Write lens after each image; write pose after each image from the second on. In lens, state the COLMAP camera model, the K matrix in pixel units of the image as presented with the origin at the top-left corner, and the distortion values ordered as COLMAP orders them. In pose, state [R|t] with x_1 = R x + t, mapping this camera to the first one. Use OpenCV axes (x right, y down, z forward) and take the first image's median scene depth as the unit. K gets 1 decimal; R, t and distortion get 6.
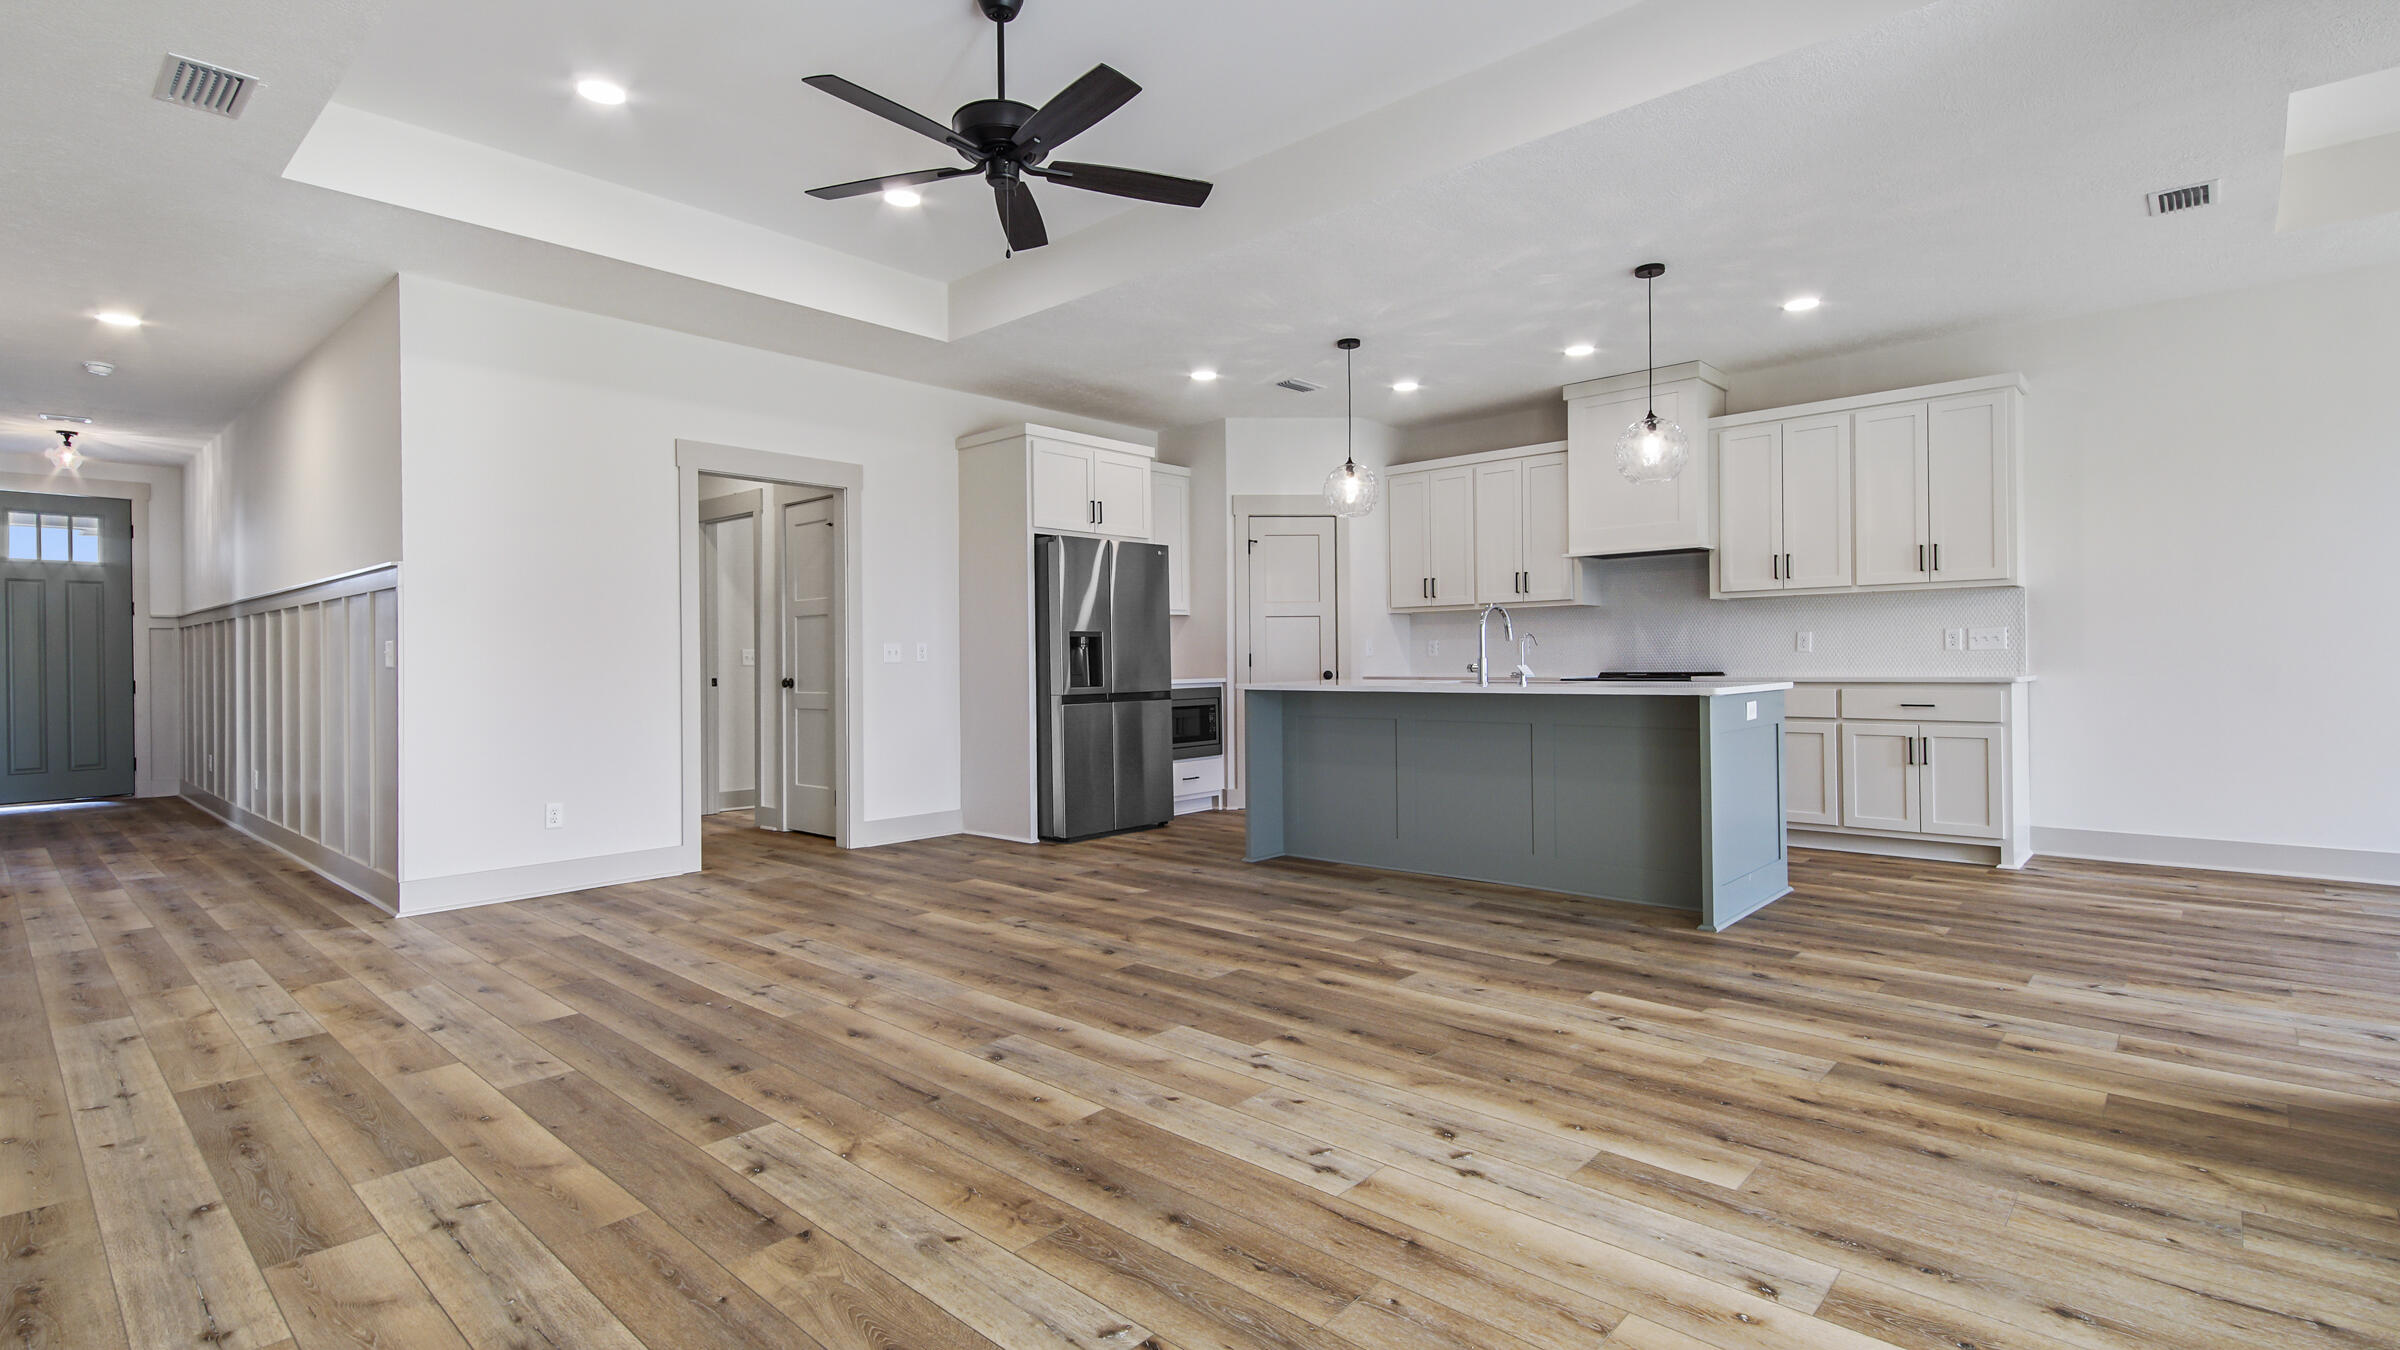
lens RADIAL K [[1122.5, 0, 1211.5], [0, 1122.5, 664.7], [0, 0, 1]] dist [0.020754, -0.000068]
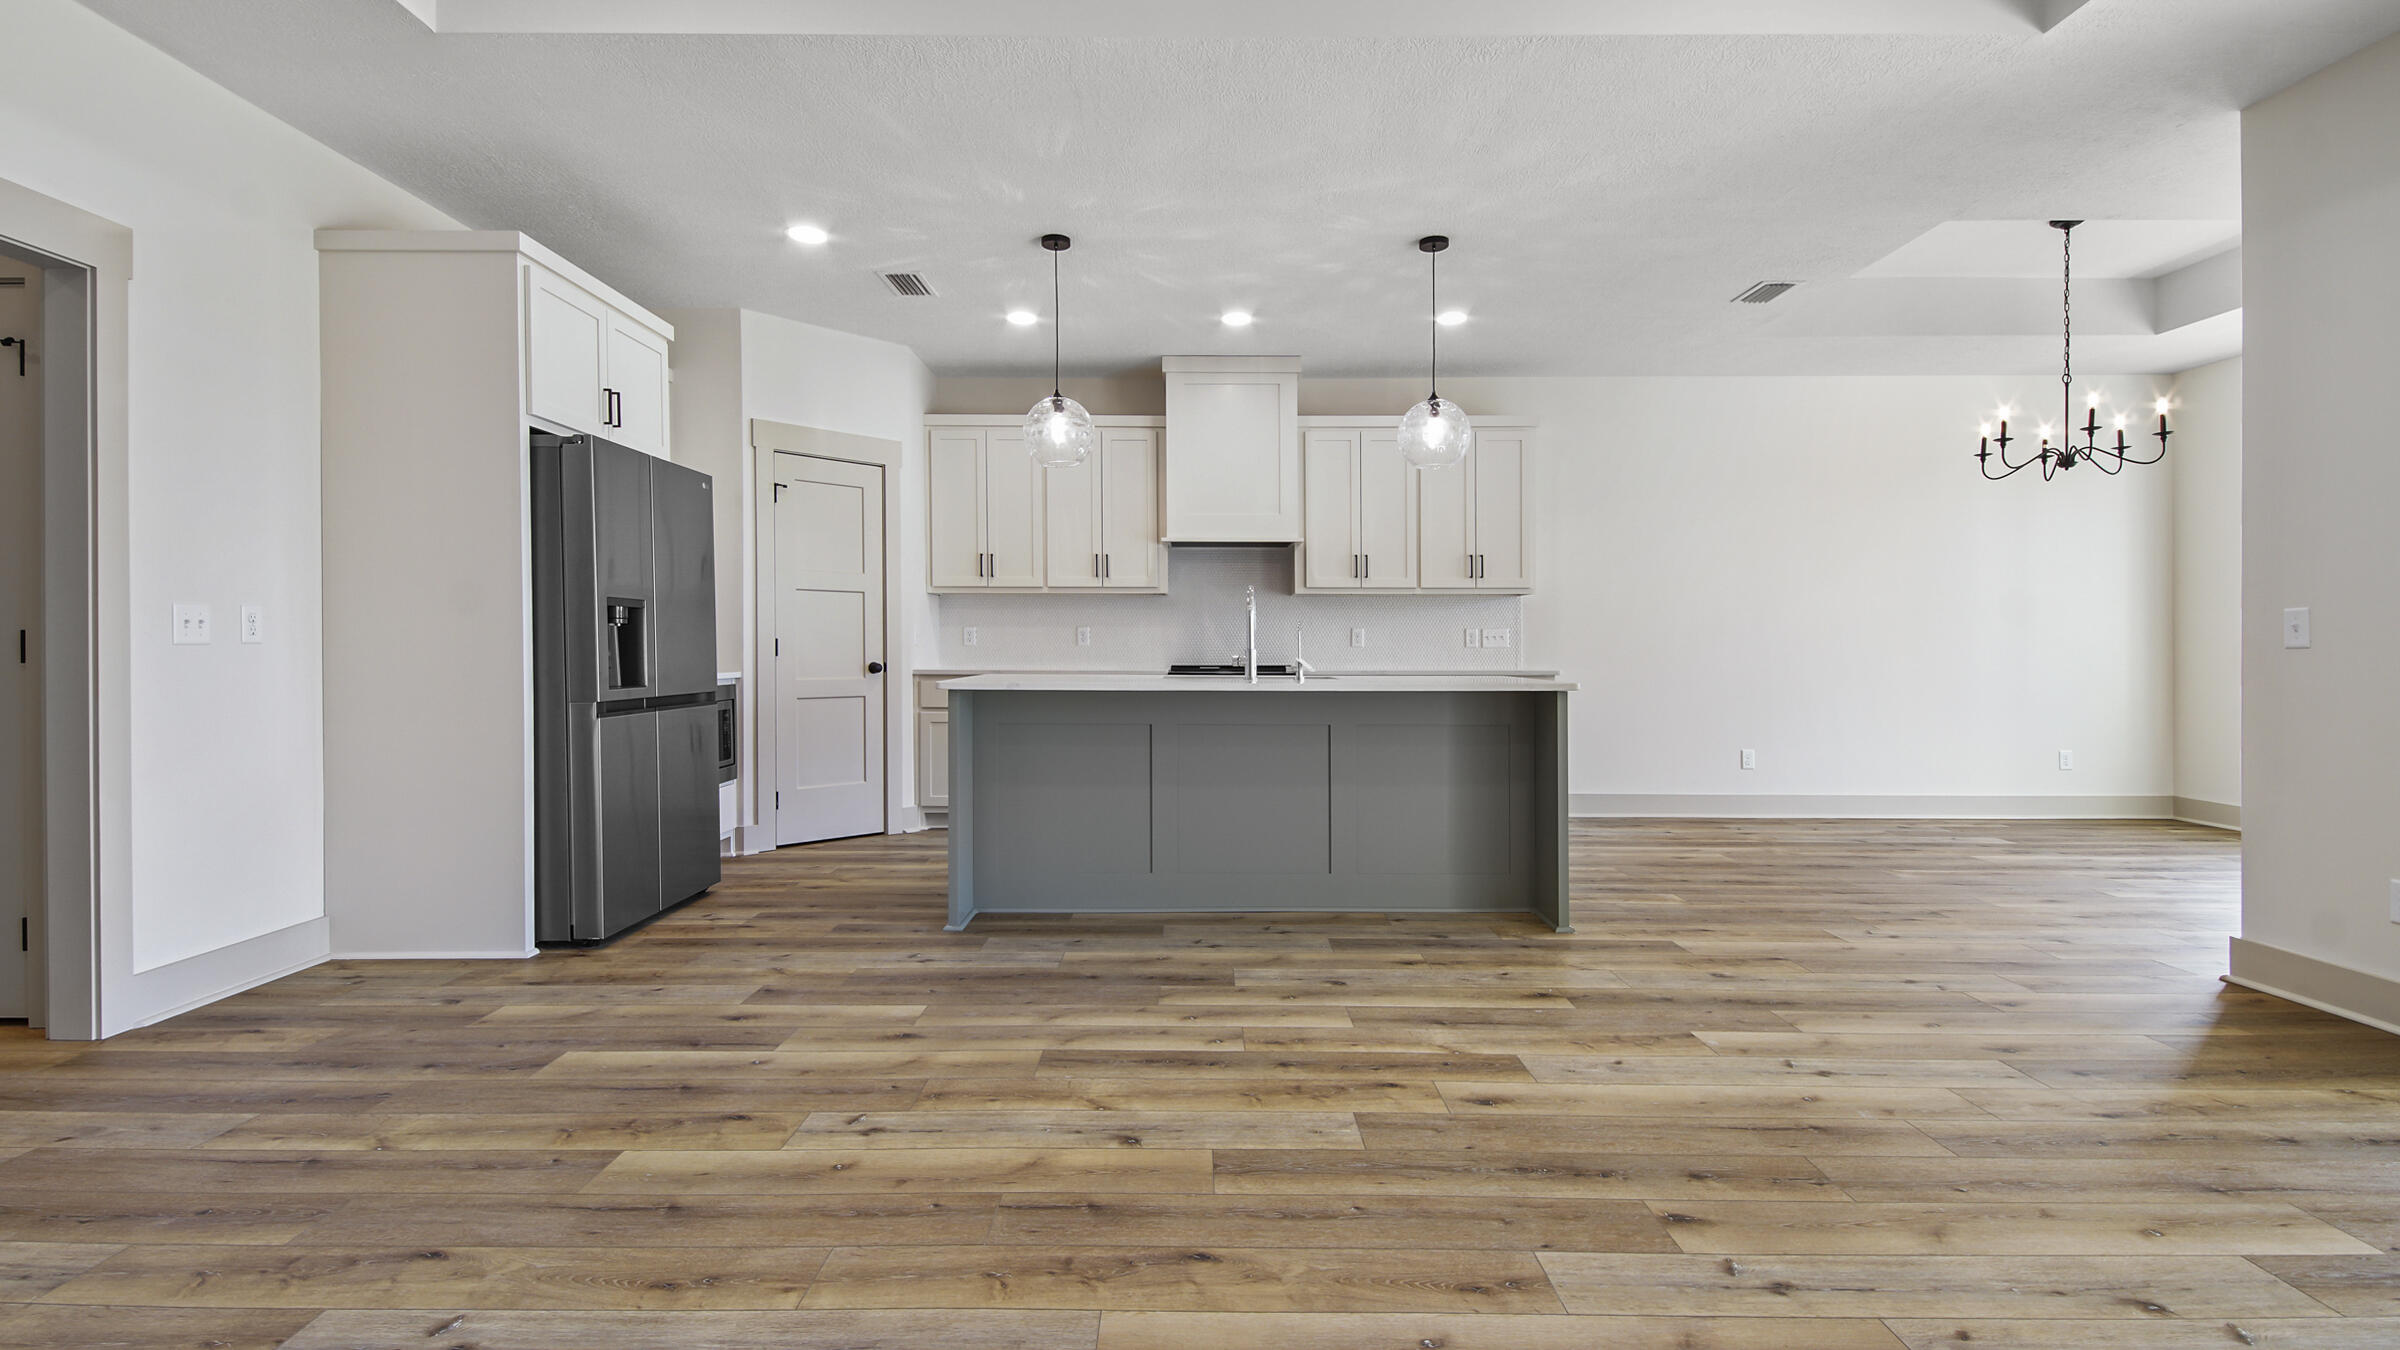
lens RADIAL K [[1073.9, 0, 1203.8], [0, 1073.9, 664.2], [0, 0, 1]] dist [0.033024, -0.017902]
pose [[0.739719, 0.002611, 0.672911, -0.291245], [-0.008233, 0.999953, 0.005170, 0.001057], [-0.672865, -0.009365, 0.739706, 0.363361]]
